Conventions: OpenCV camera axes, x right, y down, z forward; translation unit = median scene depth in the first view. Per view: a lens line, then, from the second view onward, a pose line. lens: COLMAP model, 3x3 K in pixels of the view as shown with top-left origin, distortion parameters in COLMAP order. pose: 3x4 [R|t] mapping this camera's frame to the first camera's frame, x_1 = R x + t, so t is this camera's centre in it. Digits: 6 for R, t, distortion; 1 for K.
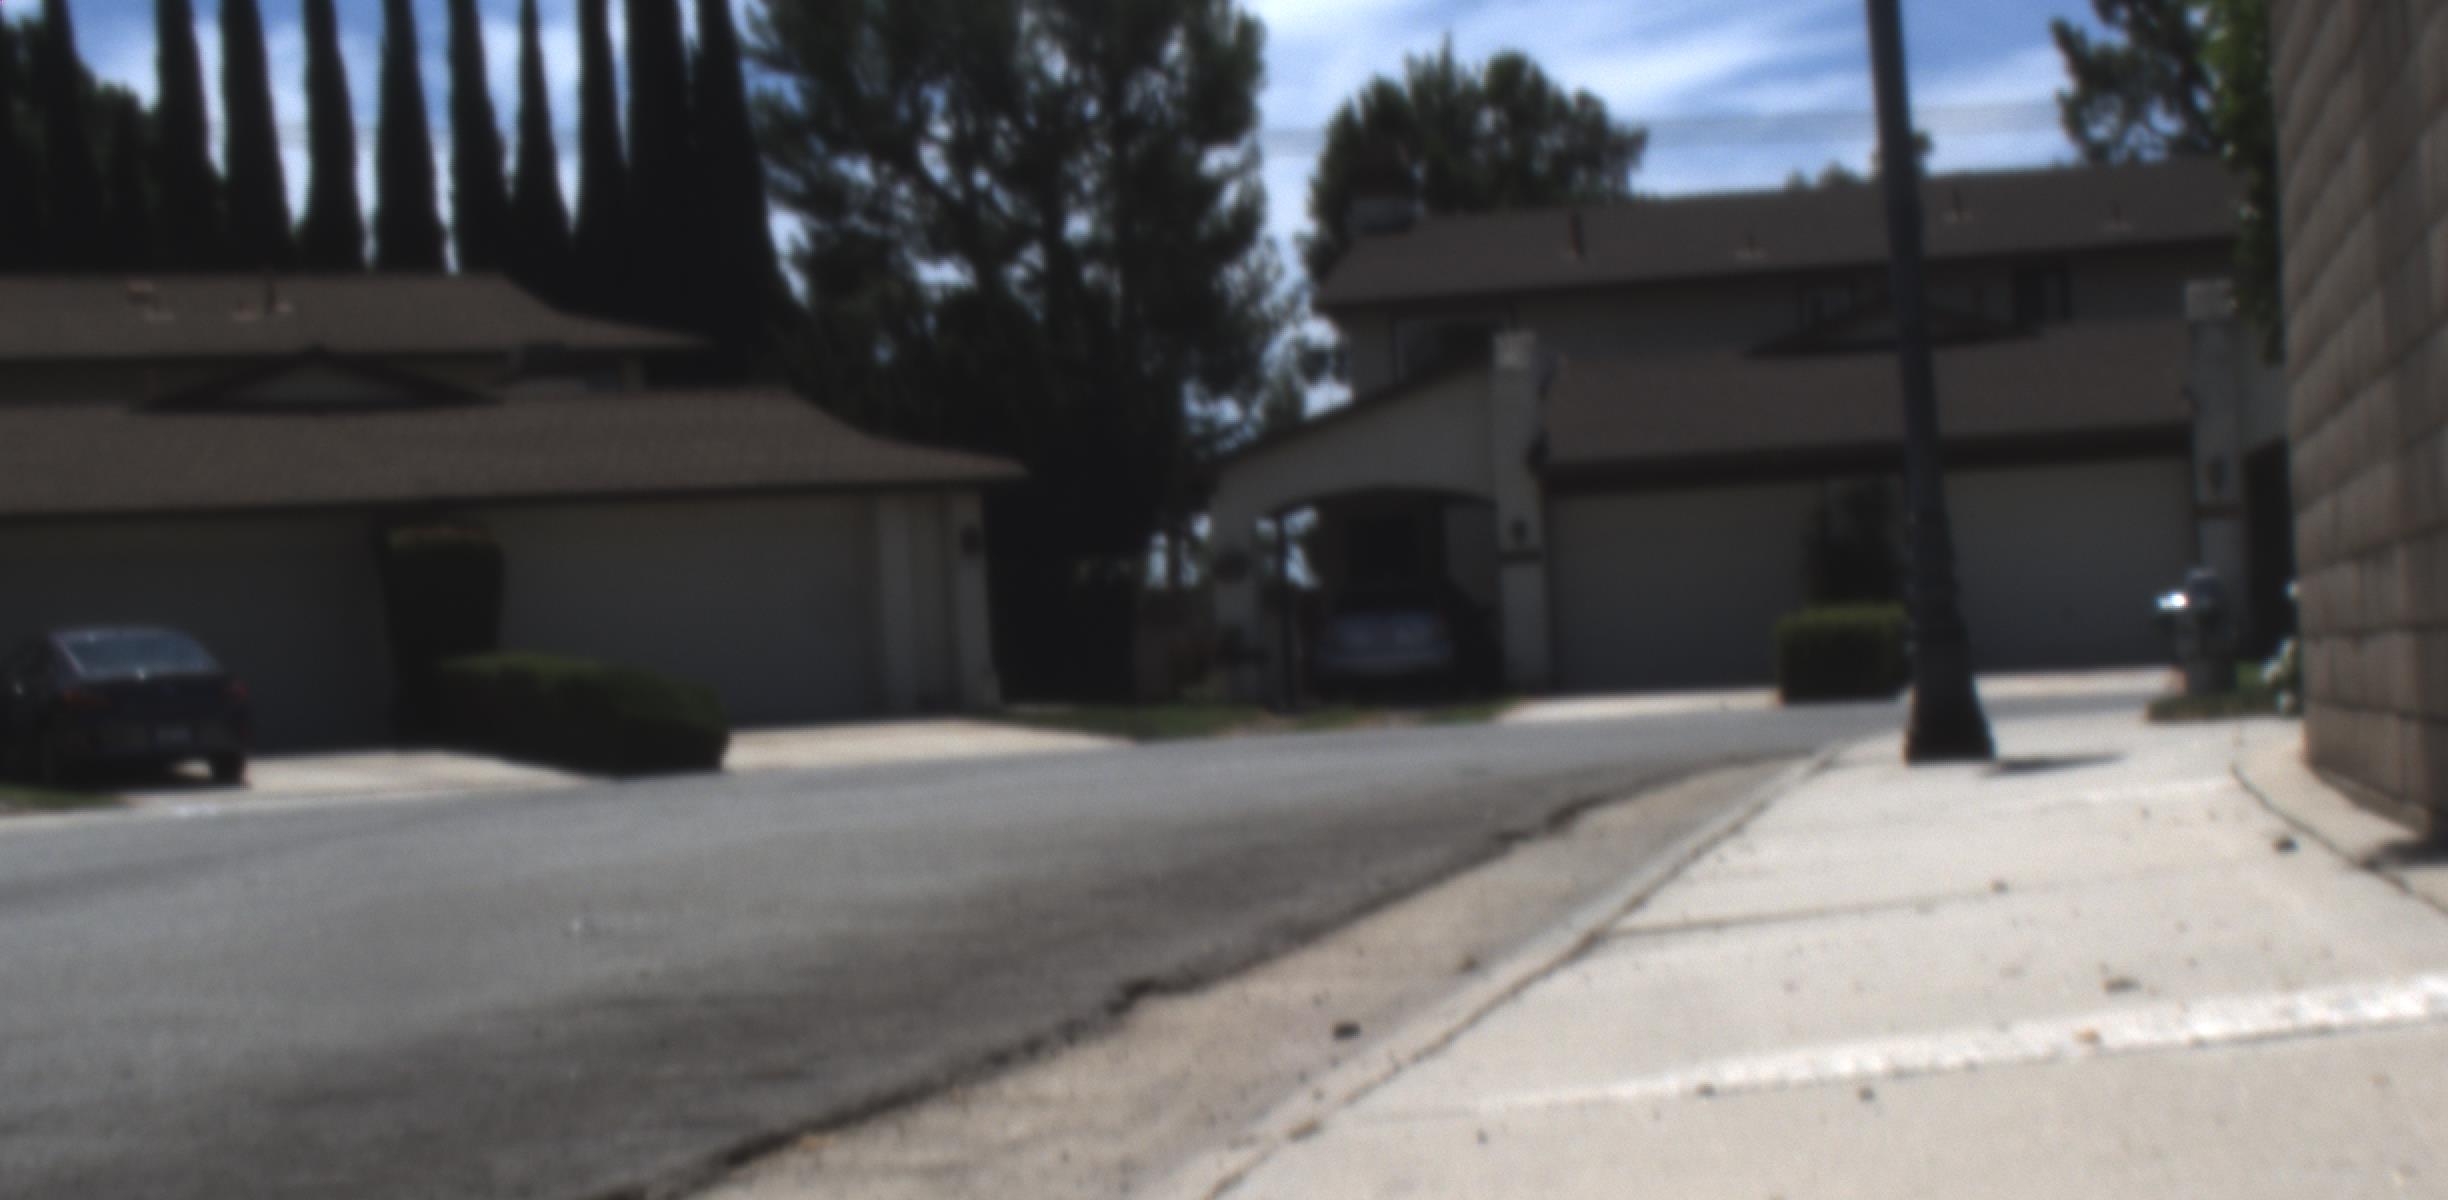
lens RADIAL K [[5457.7, 0, 1223.2], [0, 5457.7, 609.5], [0, 0, 1]] dist [-0.030093, 0.360835]
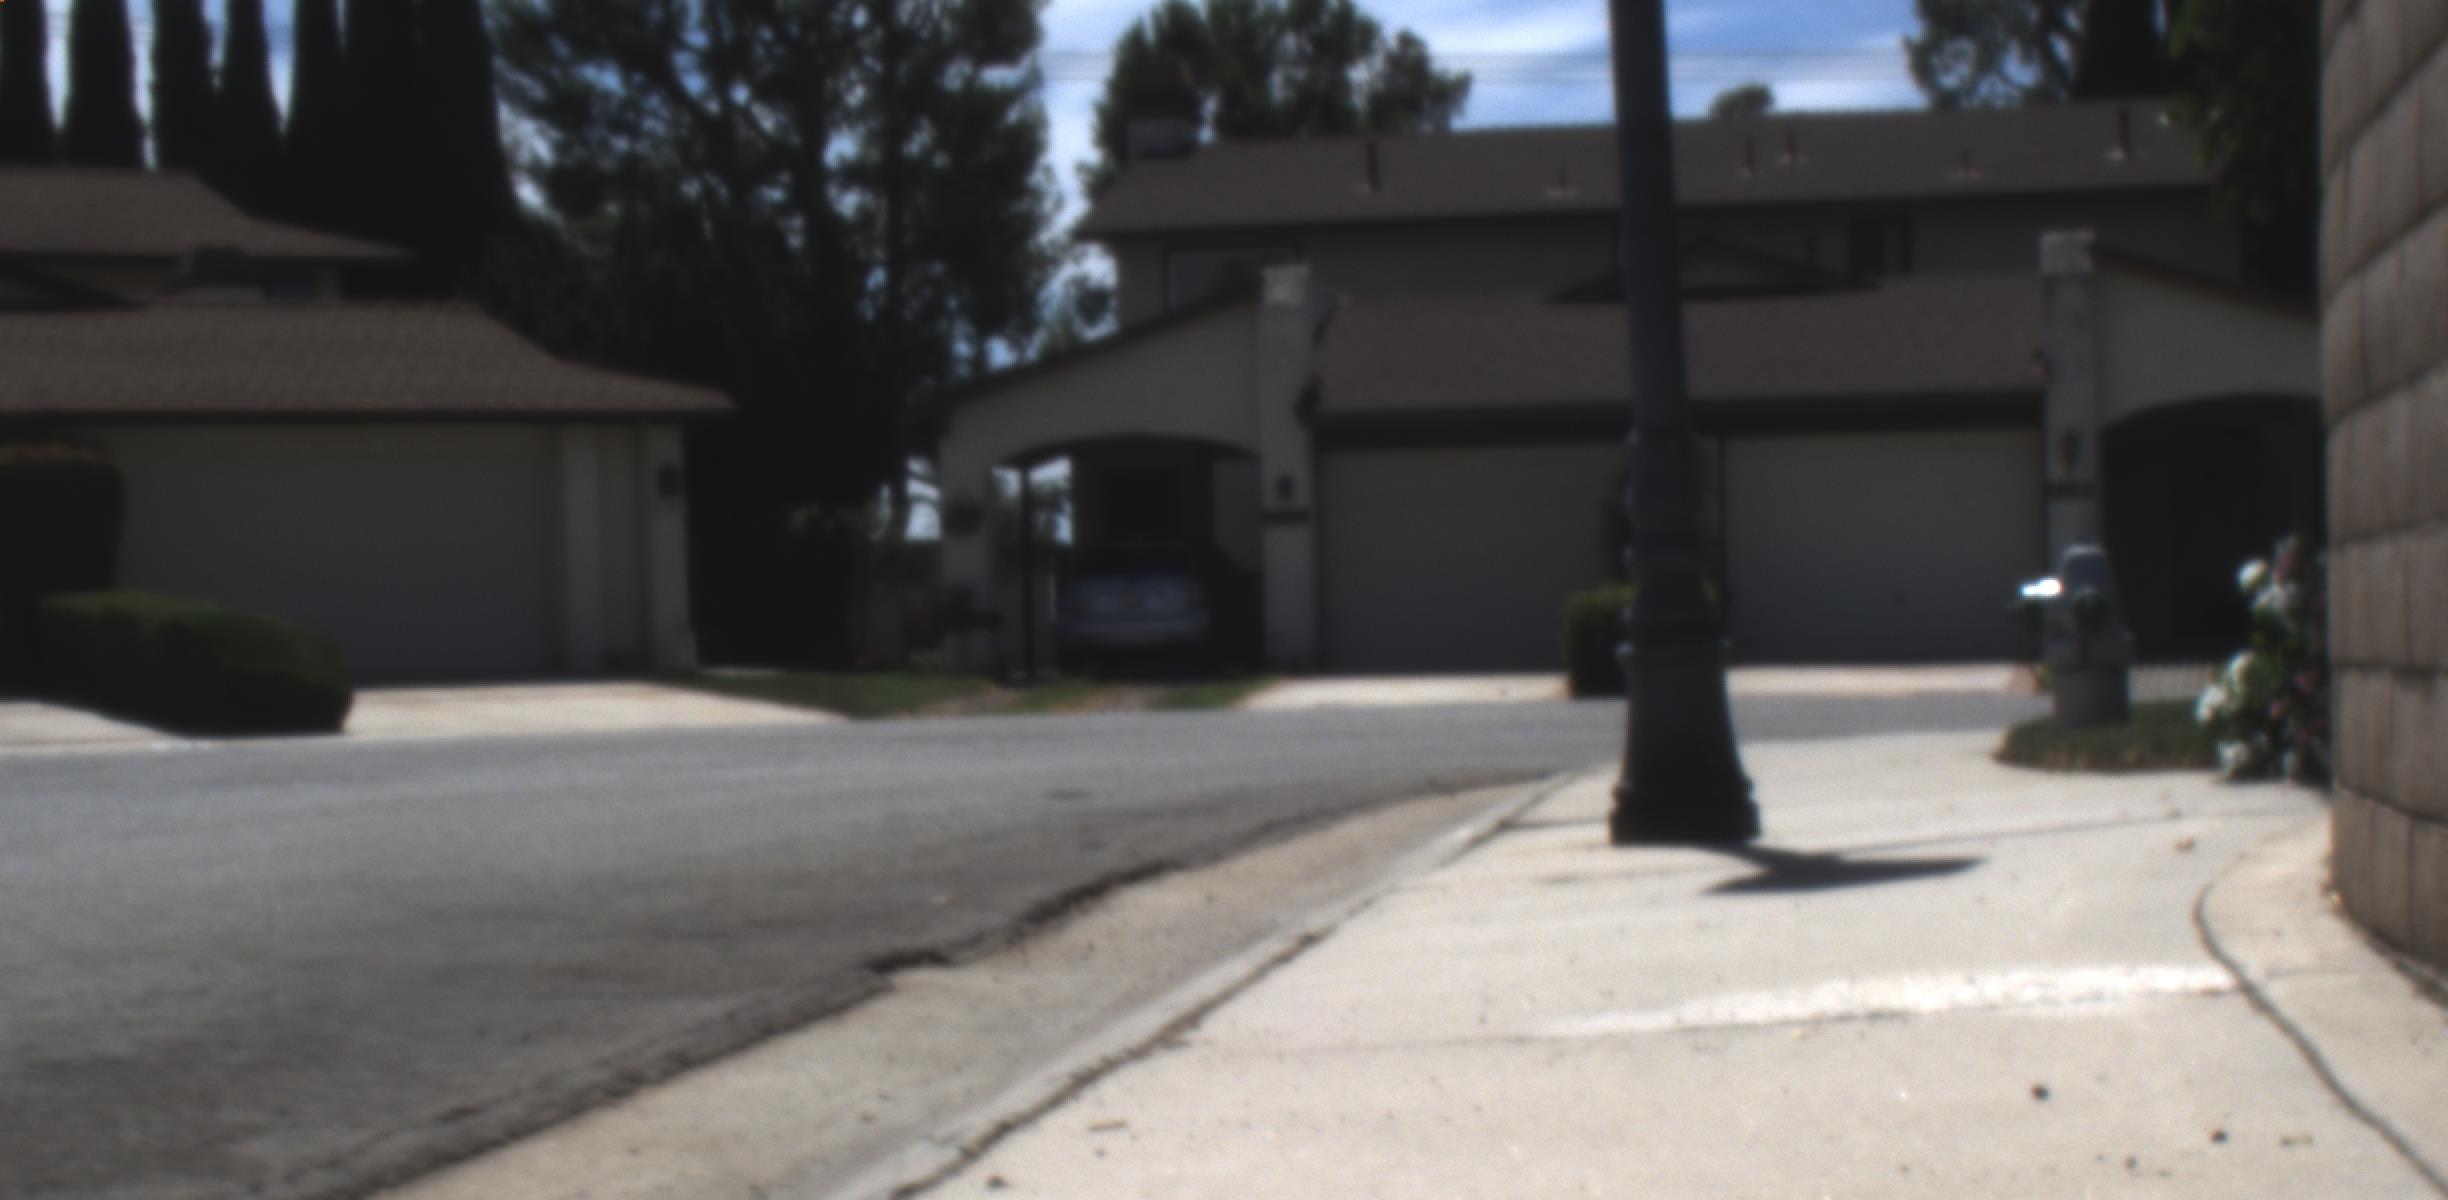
lens RADIAL K [[5465.1, 0, 1222.8], [0, 5465.1, 606.5], [0, 0, 1]] dist [-0.017693, 0.499189]
pose [[0.999079, 0.030429, 0.030260, 0.017397], [-0.030618, 0.999514, 0.005779, 0.000003], [-0.030070, -0.006701, 0.999525, 0.109393]]
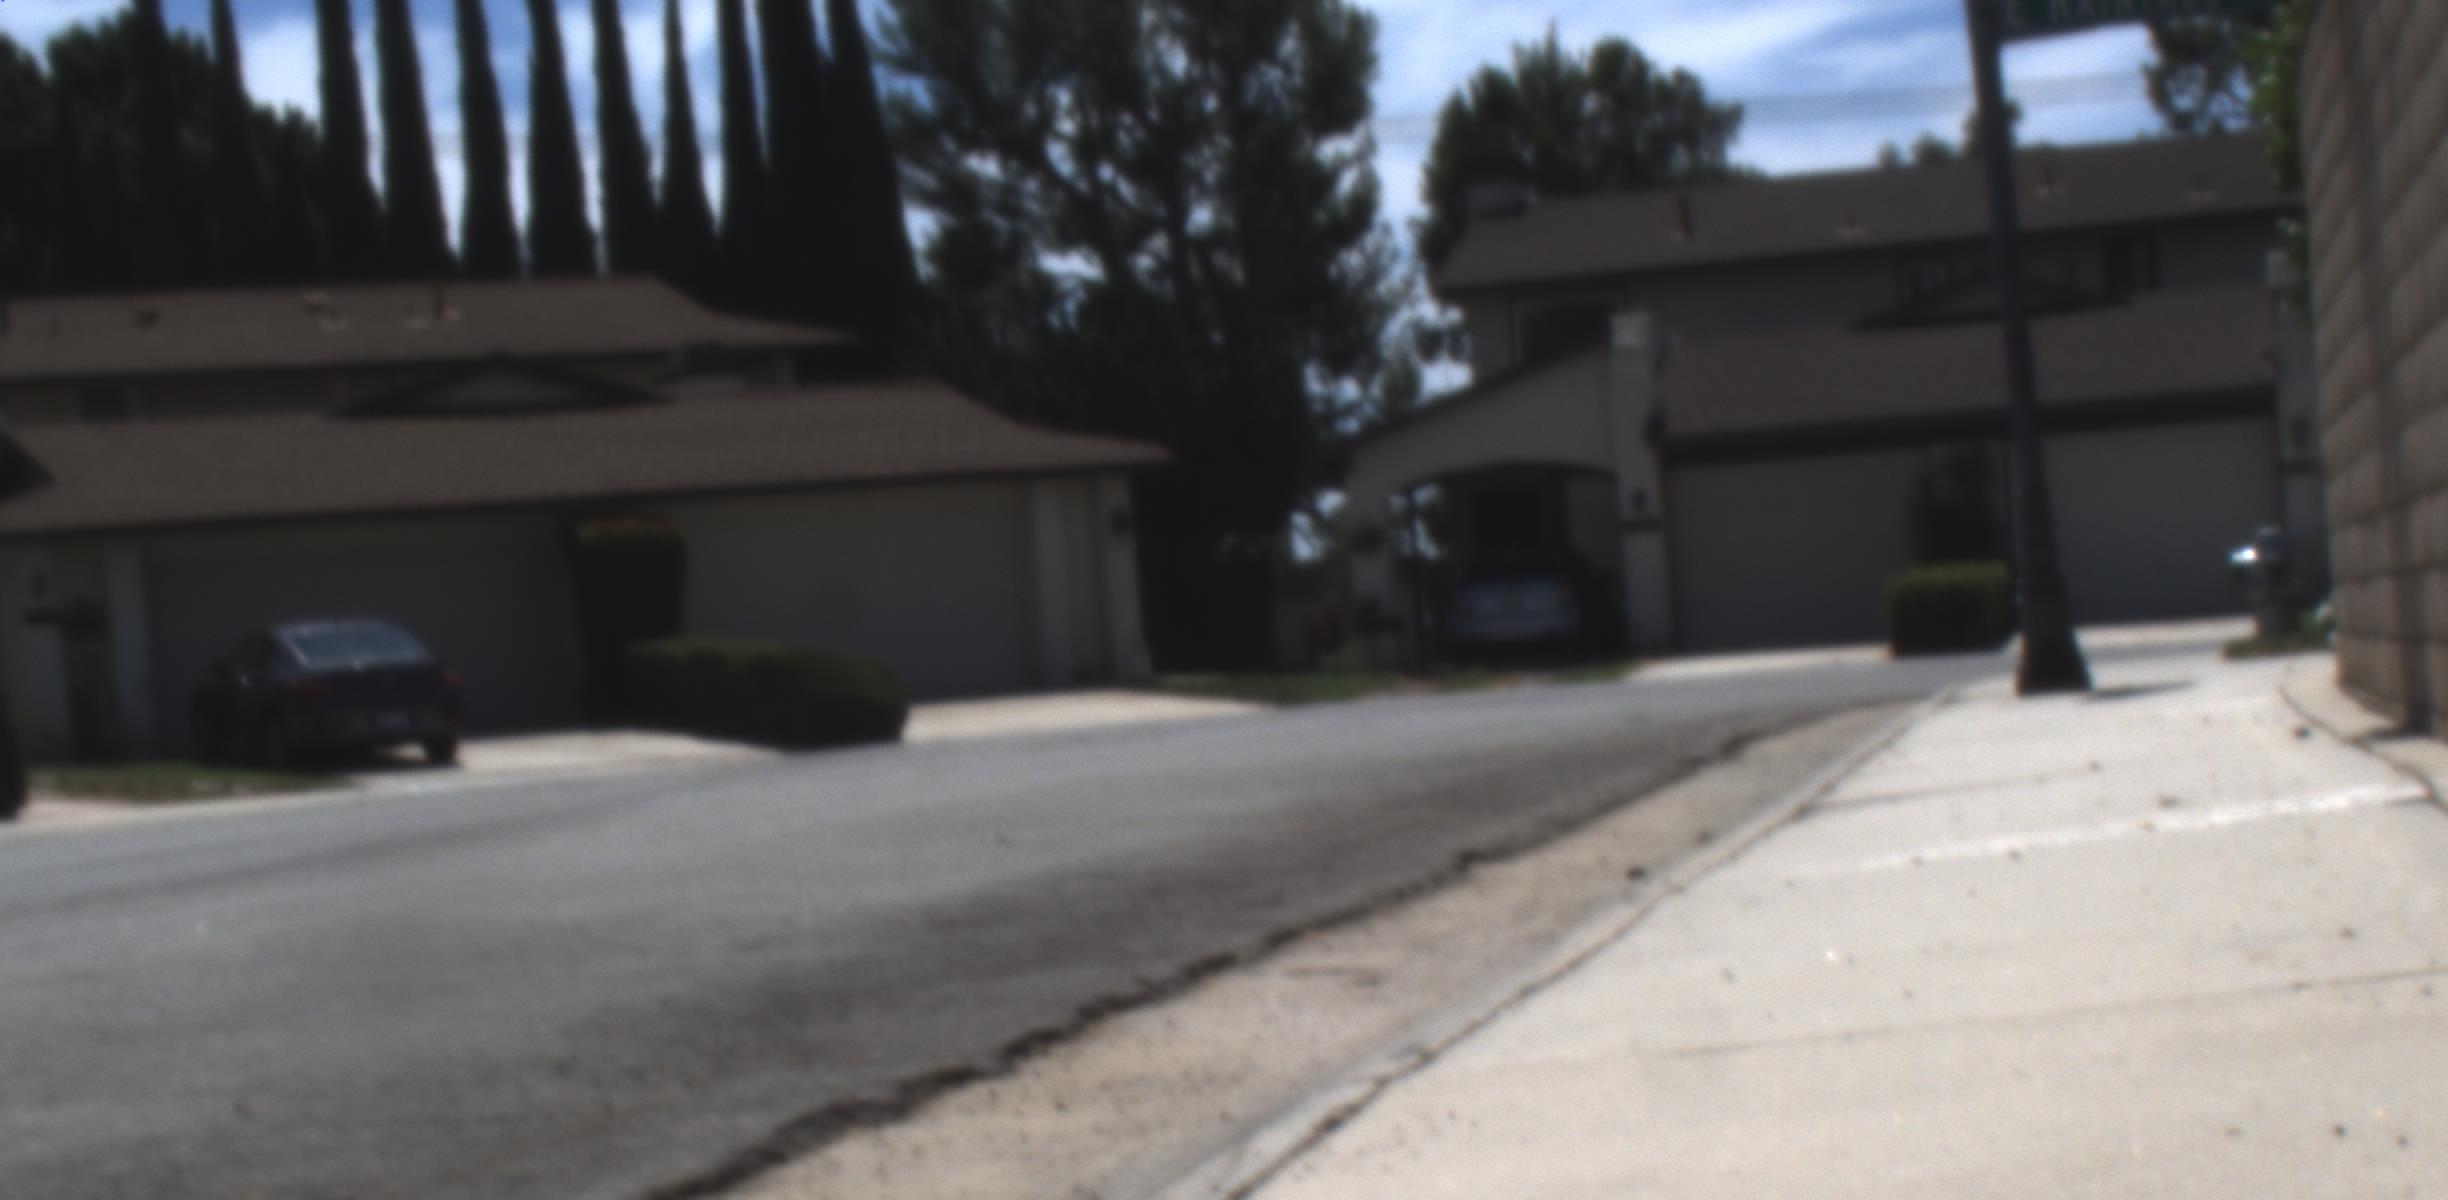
lens RADIAL K [[5447.1, 0, 1227.0], [0, 5447.1, 732.3], [0, 0, 1]] dist [-0.055380, 0.474016]
pose [[0.999603, -0.021915, -0.017720, -0.007724], [0.022393, 0.999379, 0.027191, -0.000084], [0.017113, -0.027577, 0.999473, -0.055782]]
